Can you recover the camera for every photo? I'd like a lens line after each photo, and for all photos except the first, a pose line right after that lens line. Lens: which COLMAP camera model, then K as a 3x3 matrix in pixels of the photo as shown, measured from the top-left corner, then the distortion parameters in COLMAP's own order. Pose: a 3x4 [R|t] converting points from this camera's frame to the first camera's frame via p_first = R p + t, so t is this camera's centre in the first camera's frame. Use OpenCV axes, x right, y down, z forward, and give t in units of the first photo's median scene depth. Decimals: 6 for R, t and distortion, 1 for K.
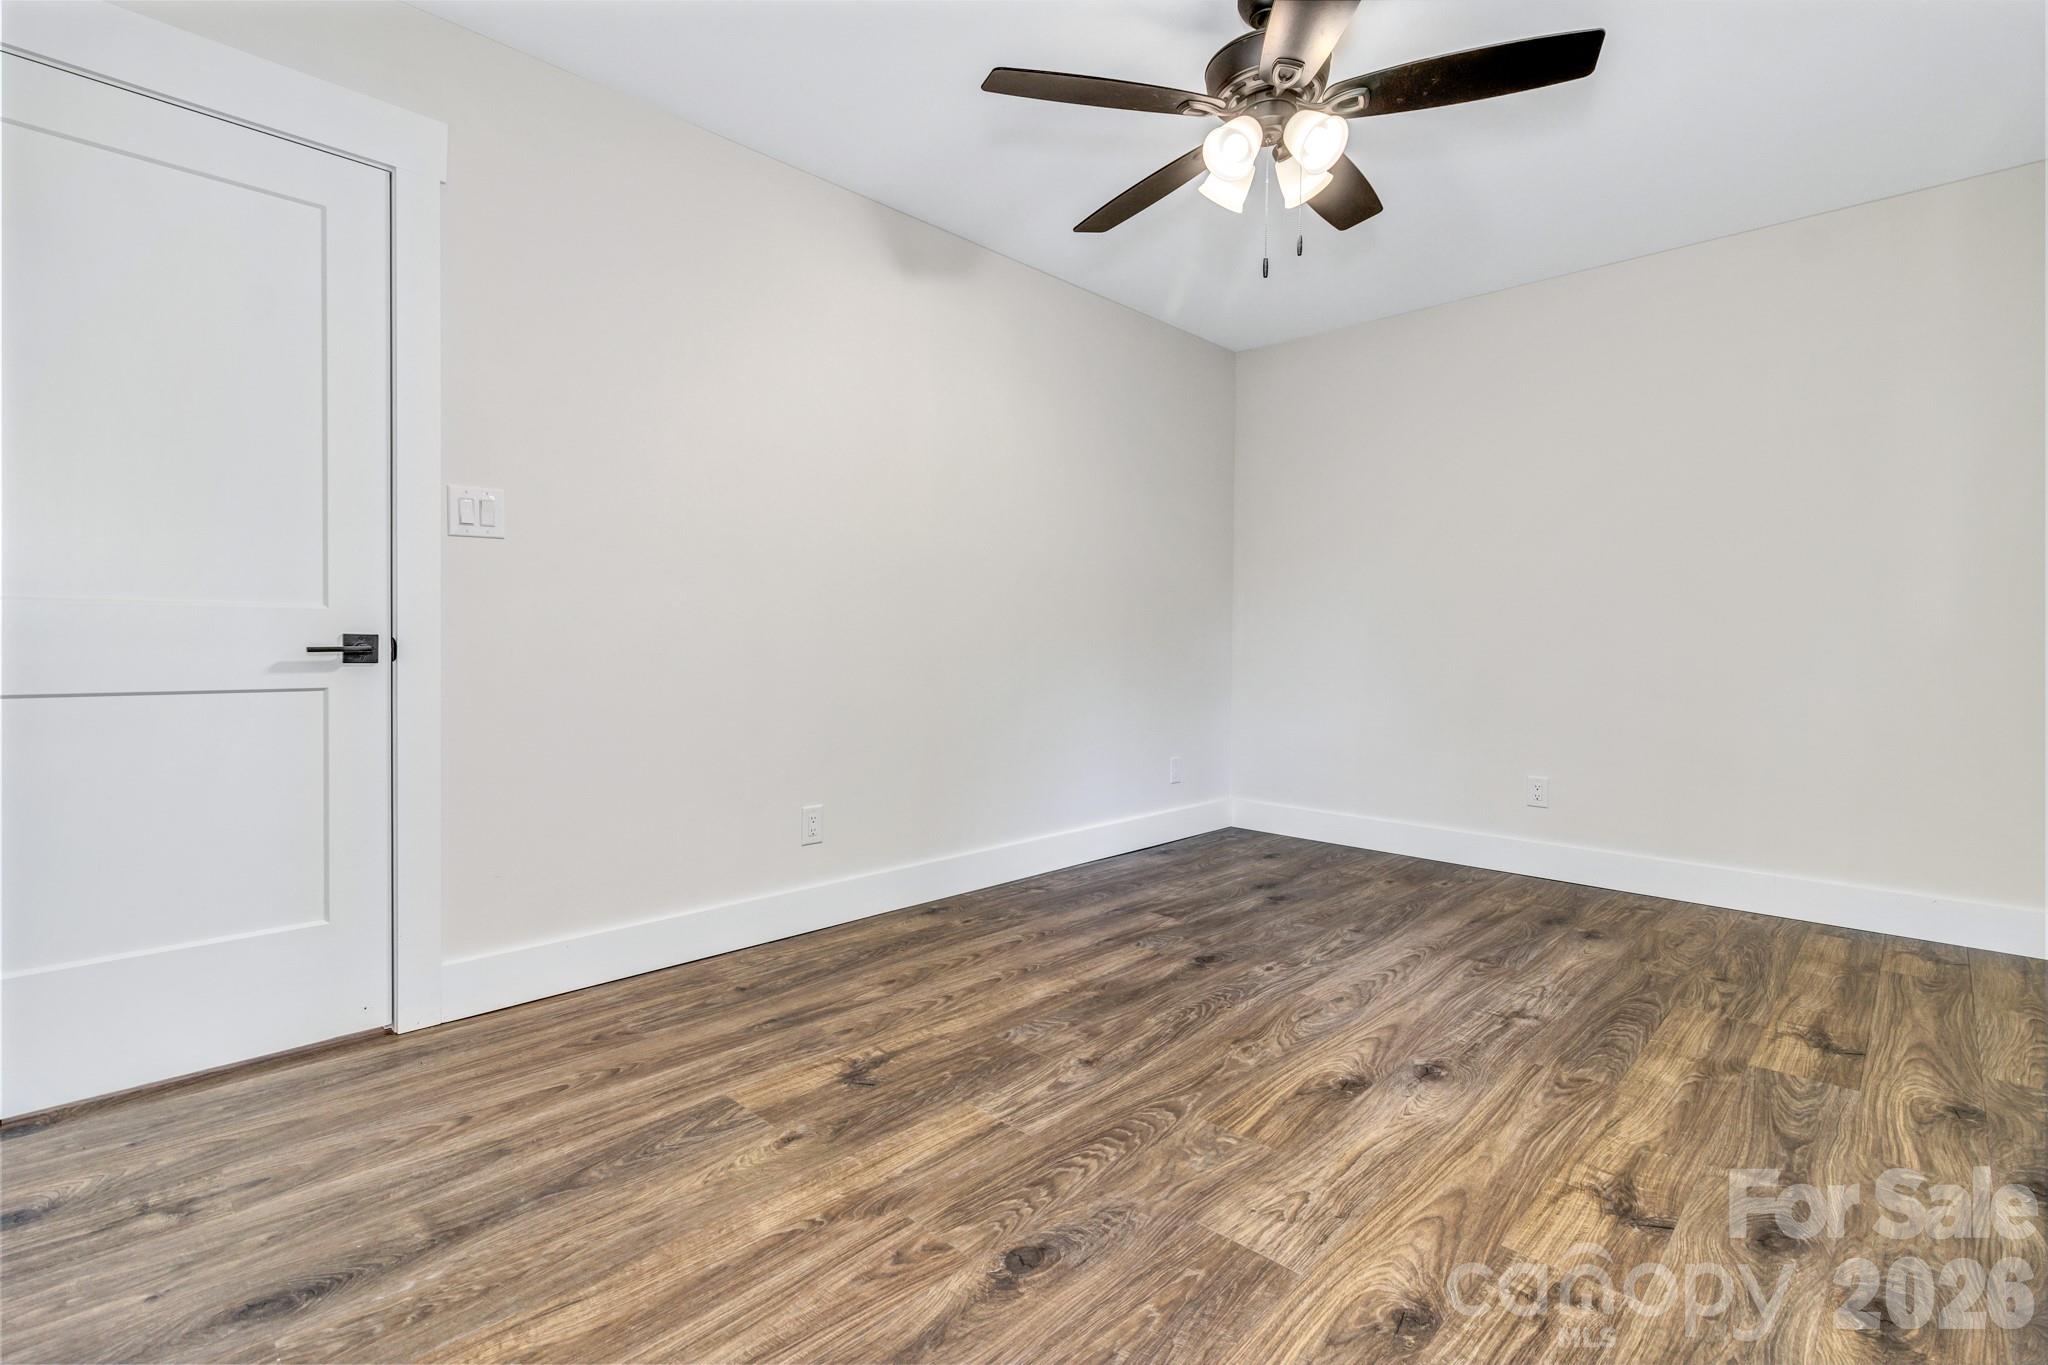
lens RADIAL K [[944.0, 0, 1026.5], [0, 944.0, 652.2], [0, 0, 1]] dist [0.000797, 0.000065]
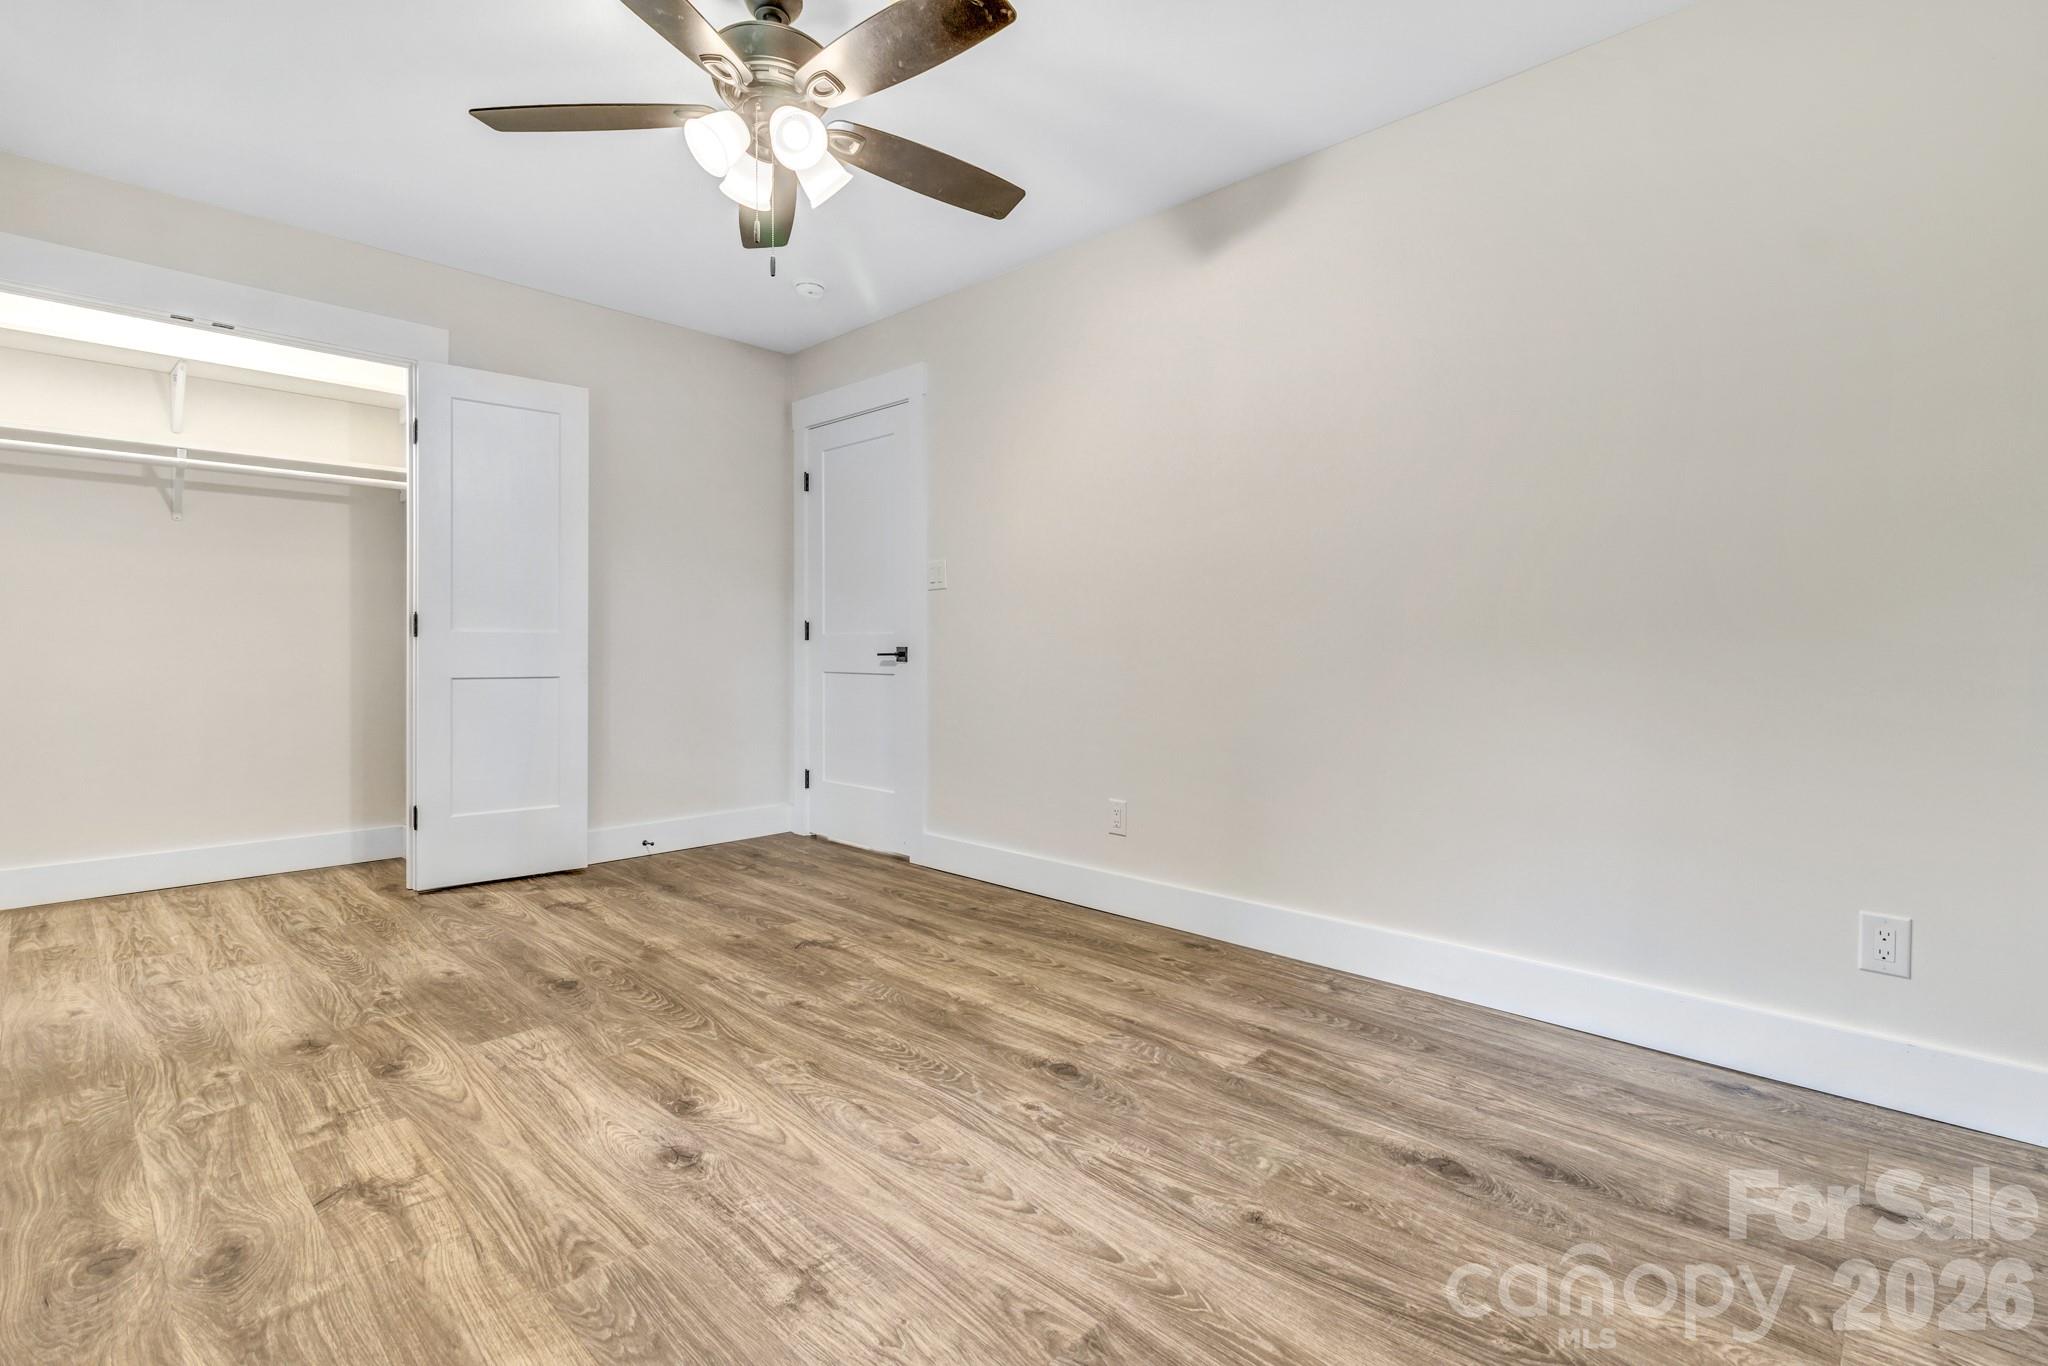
lens RADIAL K [[941.9, 0, 1028.3], [0, 941.9, 694.8], [0, 0, 1]] dist [-0.000336, 0.001174]
pose [[0.005063, 0.041659, -0.999119, 1.161059], [-0.013003, 0.999050, 0.041591, -0.003723], [0.999903, 0.012781, 0.005600, 1.209528]]
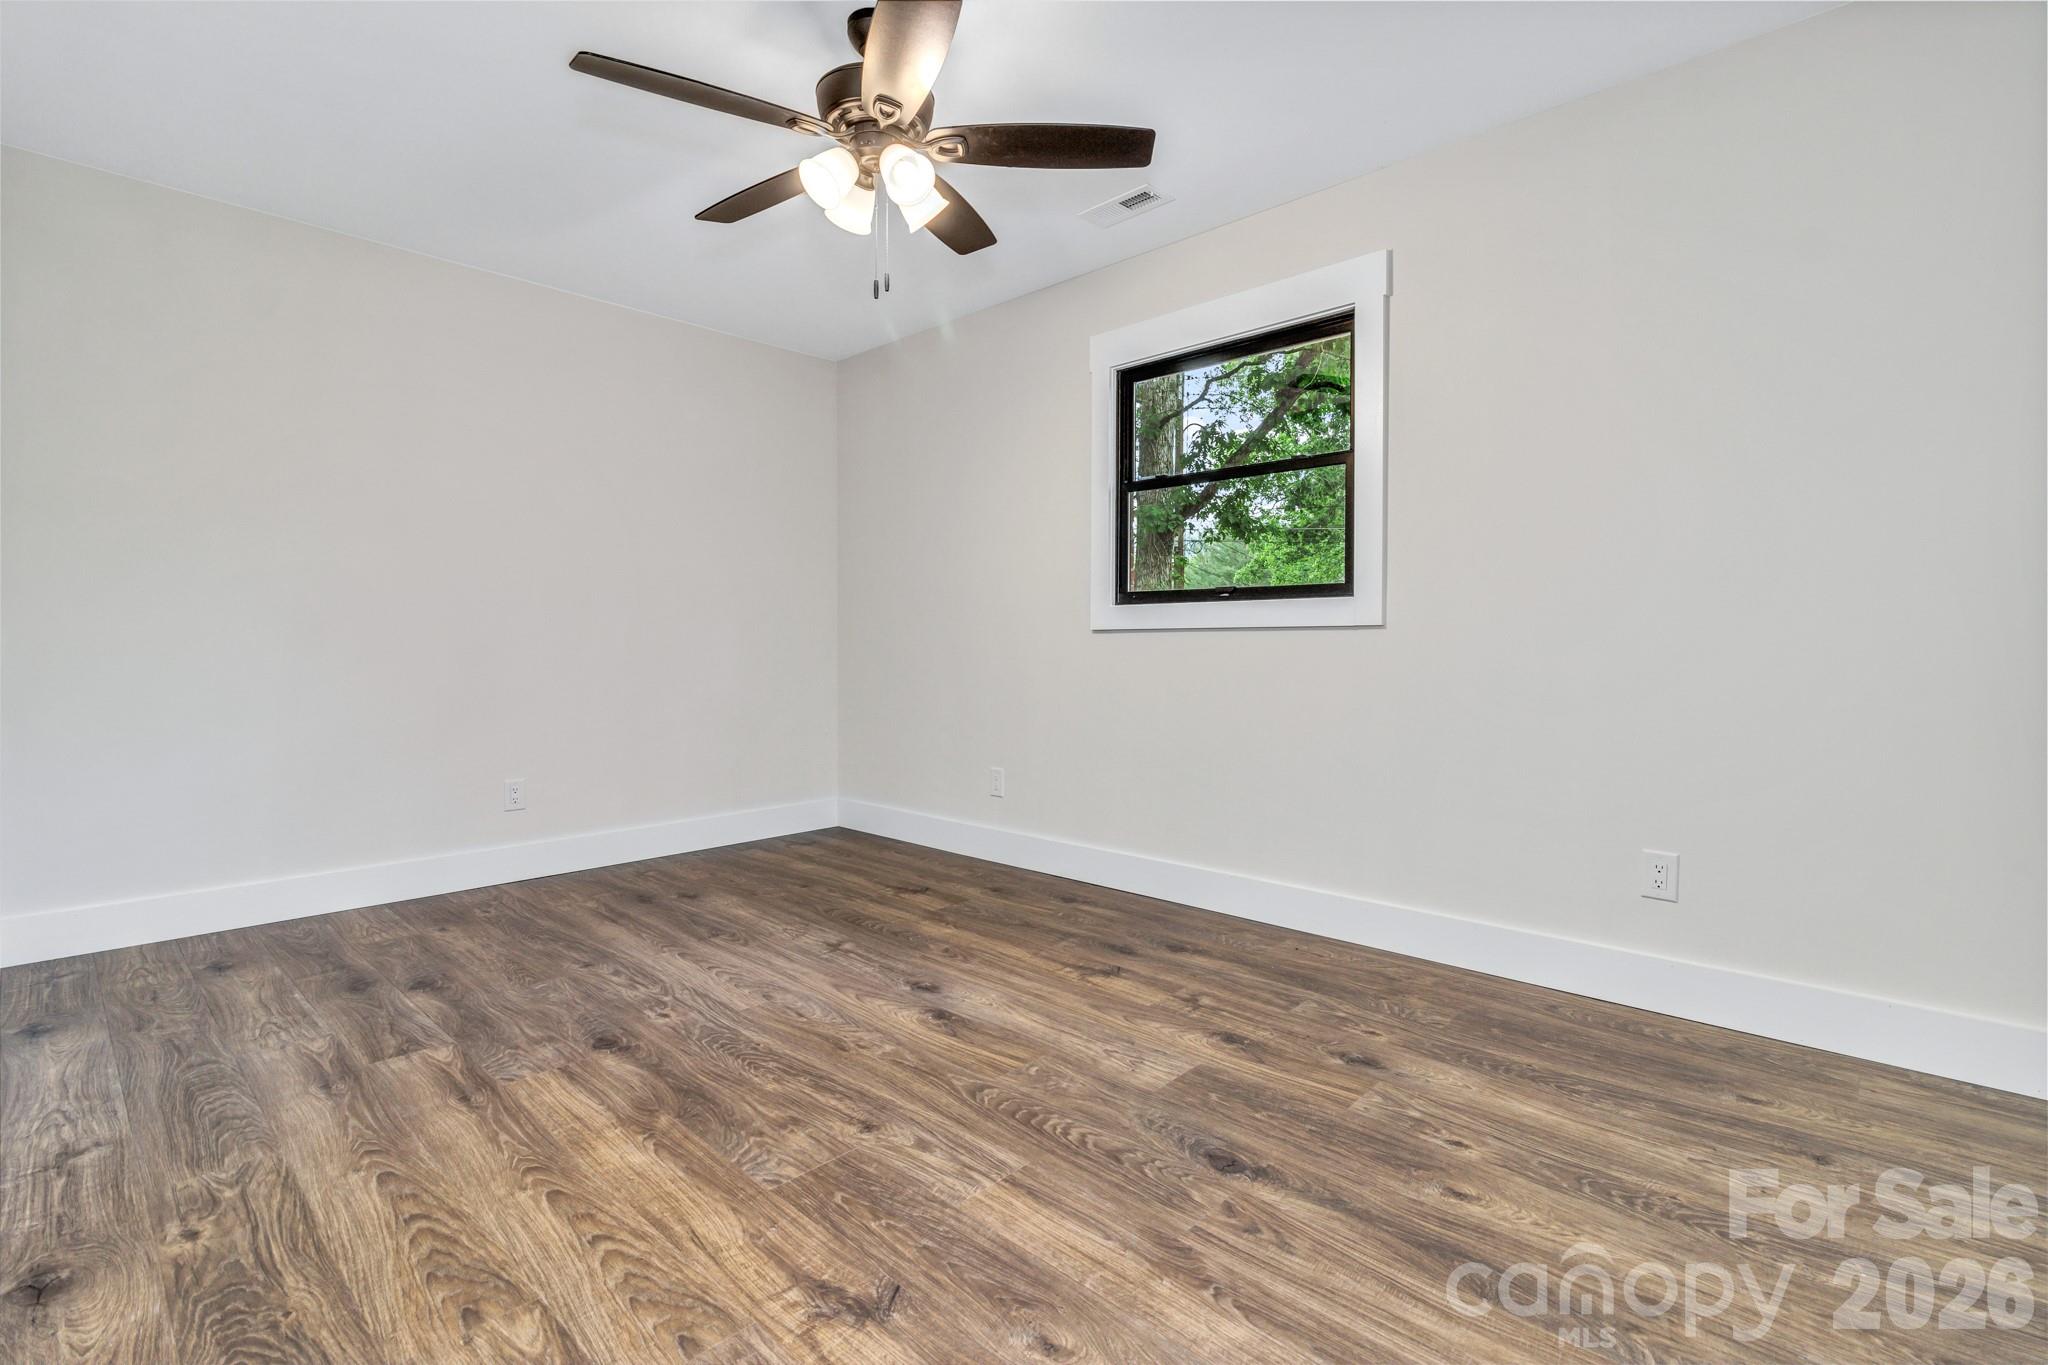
lens RADIAL K [[942.7, 0, 1028.8], [0, 942.7, 656.0], [0, 0, 1]] dist [0.001360, 0.000590]
pose [[-0.011426, -0.022456, 0.999683, -0.763736], [0.011586, 0.999678, 0.022589, -0.022091], [-0.999868, 0.011840, -0.011162, 0.810335]]
